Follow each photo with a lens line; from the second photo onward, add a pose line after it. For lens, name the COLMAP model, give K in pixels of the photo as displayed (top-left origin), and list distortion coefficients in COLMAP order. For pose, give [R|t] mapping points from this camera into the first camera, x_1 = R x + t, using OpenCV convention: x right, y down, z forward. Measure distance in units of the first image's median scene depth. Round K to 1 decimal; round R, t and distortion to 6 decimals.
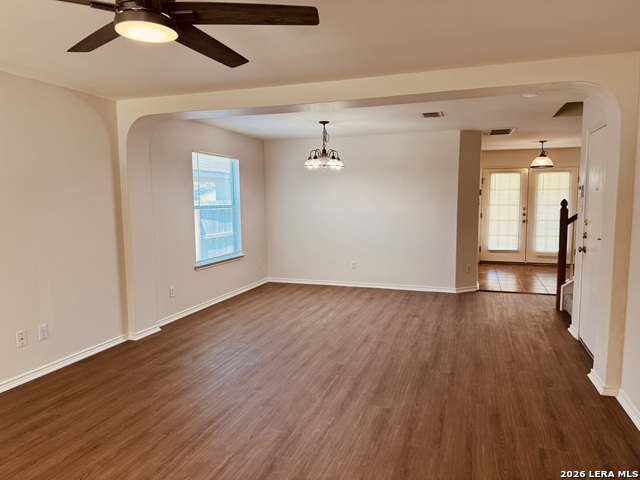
lens RADIAL K [[452.2, 0, 318.3], [0, 452.2, 240.0], [0, 0, 1]] dist [-0.007901, -0.004402]
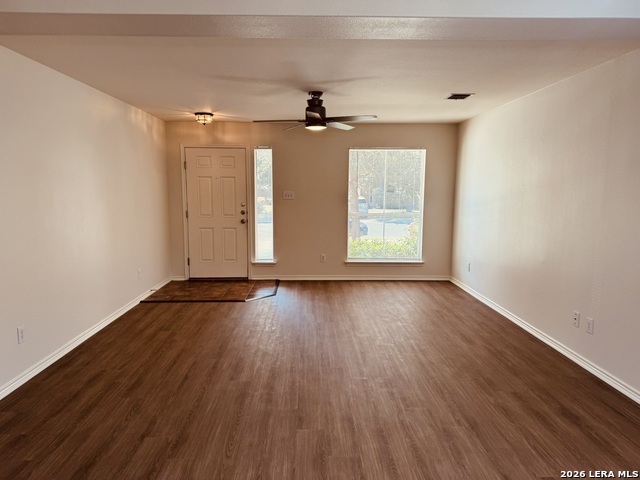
lens RADIAL K [[452.2, 0, 317.4], [0, 452.2, 240.7], [0, 0, 1]] dist [-0.007901, -0.004402]
pose [[-0.937920, 0.045237, -0.343889, 0.288014], [-0.029628, 0.977386, 0.209377, -0.173932], [0.345584, 0.206567, -0.915370, 1.794443]]
